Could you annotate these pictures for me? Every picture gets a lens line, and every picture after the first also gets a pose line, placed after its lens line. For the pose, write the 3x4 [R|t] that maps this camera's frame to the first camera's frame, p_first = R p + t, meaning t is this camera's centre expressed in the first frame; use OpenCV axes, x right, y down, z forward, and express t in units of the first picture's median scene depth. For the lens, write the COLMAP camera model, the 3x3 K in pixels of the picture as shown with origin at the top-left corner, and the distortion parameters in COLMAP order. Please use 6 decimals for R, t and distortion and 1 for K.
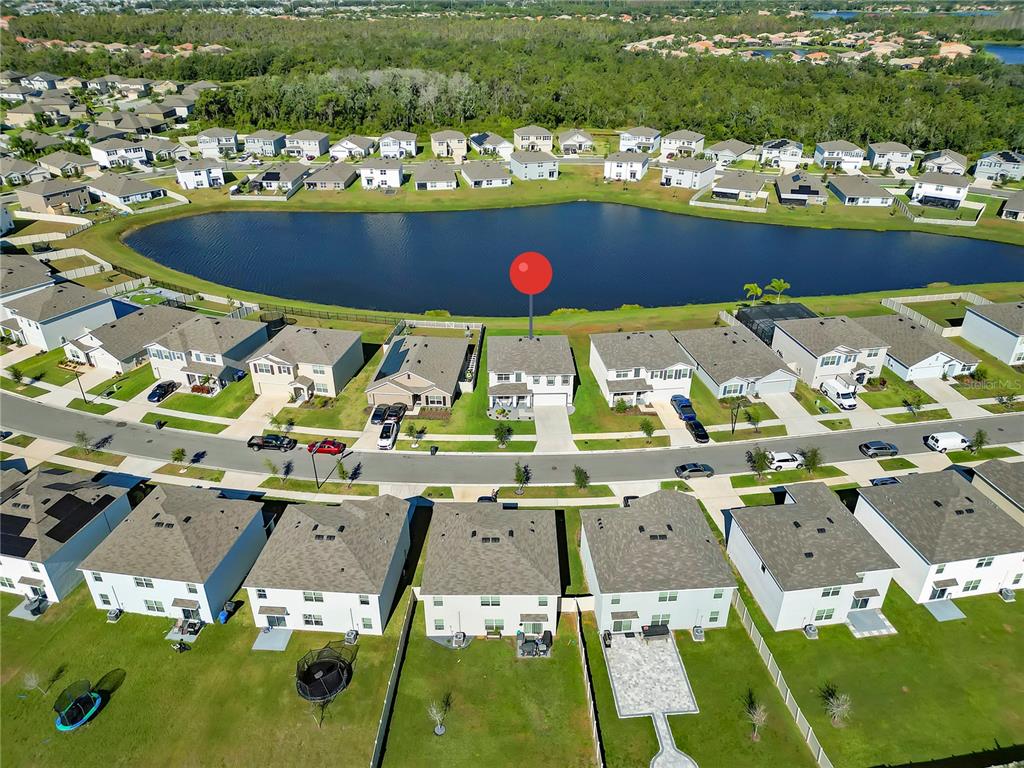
lens RADIAL K [[721.1, 0, 519.6], [0, 721.1, 382.4], [0, 0, 1]] dist [0.076983, -0.076270]
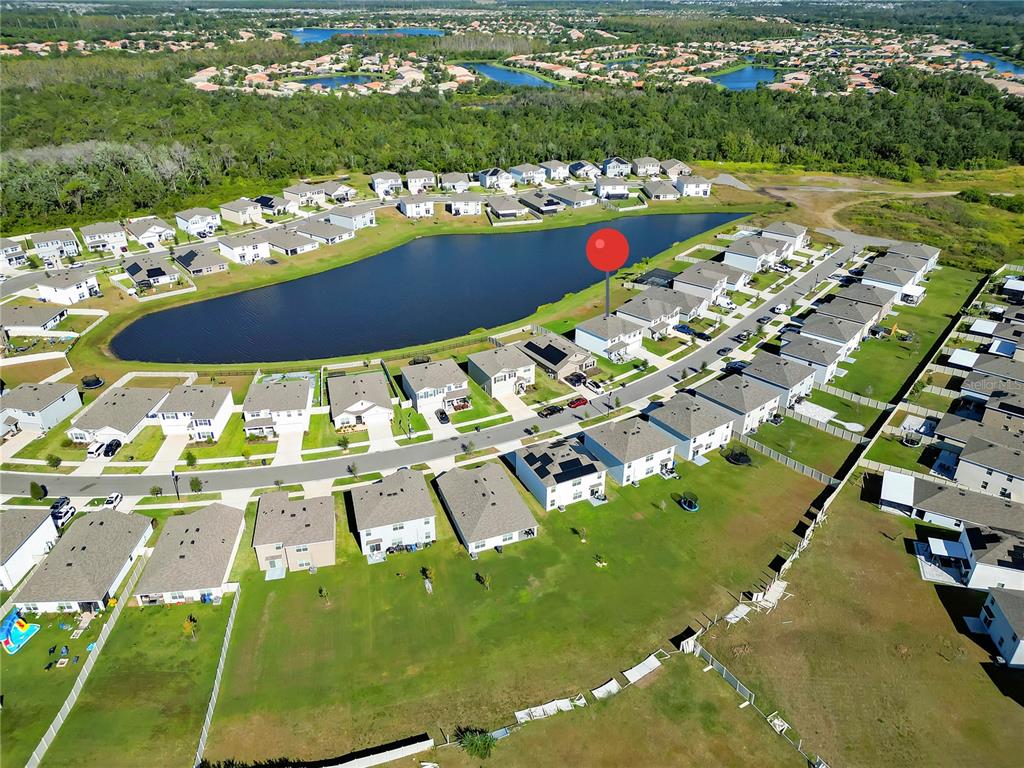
lens RADIAL K [[721.1, 0, 519.6], [0, 721.1, 382.4], [0, 0, 1]] dist [0.076983, -0.076270]
pose [[0.767398, -0.307960, 0.562371, -1.135771], [0.309134, 0.946133, 0.096275, -0.140845], [-0.561726, 0.099967, 0.821261, -0.284595]]
